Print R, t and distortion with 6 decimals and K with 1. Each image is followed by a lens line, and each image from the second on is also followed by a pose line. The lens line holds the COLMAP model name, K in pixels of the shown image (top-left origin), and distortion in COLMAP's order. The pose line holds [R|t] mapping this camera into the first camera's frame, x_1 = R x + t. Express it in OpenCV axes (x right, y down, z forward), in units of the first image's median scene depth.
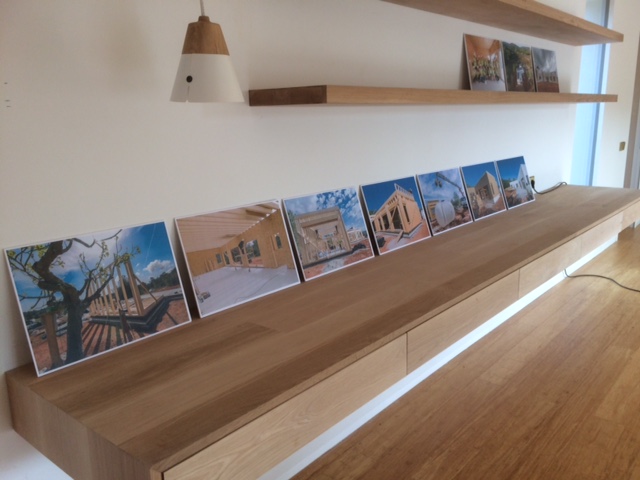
lens RADIAL K [[542.9, 0, 318.5], [0, 542.9, 240.1], [0, 0, 1]] dist [0.015268, 0.000805]
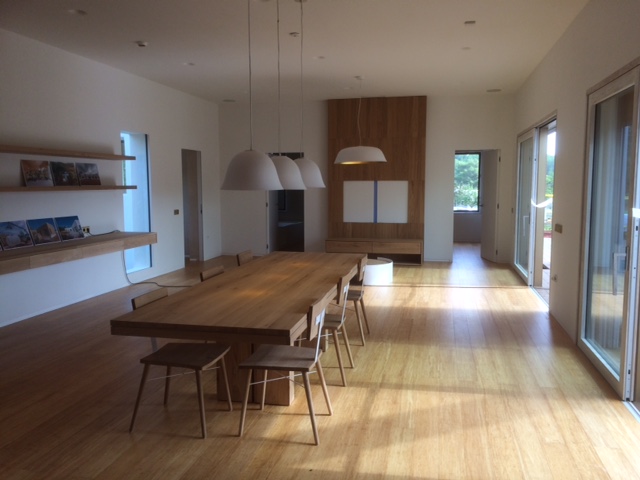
lens RADIAL K [[542.9, 0, 321.5], [0, 542.9, 241.9], [0, 0, 1]] dist [0.015268, 0.000805]
pose [[0.883448, -0.040055, 0.466814, 0.273723], [0.101358, 0.989084, -0.106951, 0.281734], [-0.457435, 0.141801, 0.877864, -1.319068]]
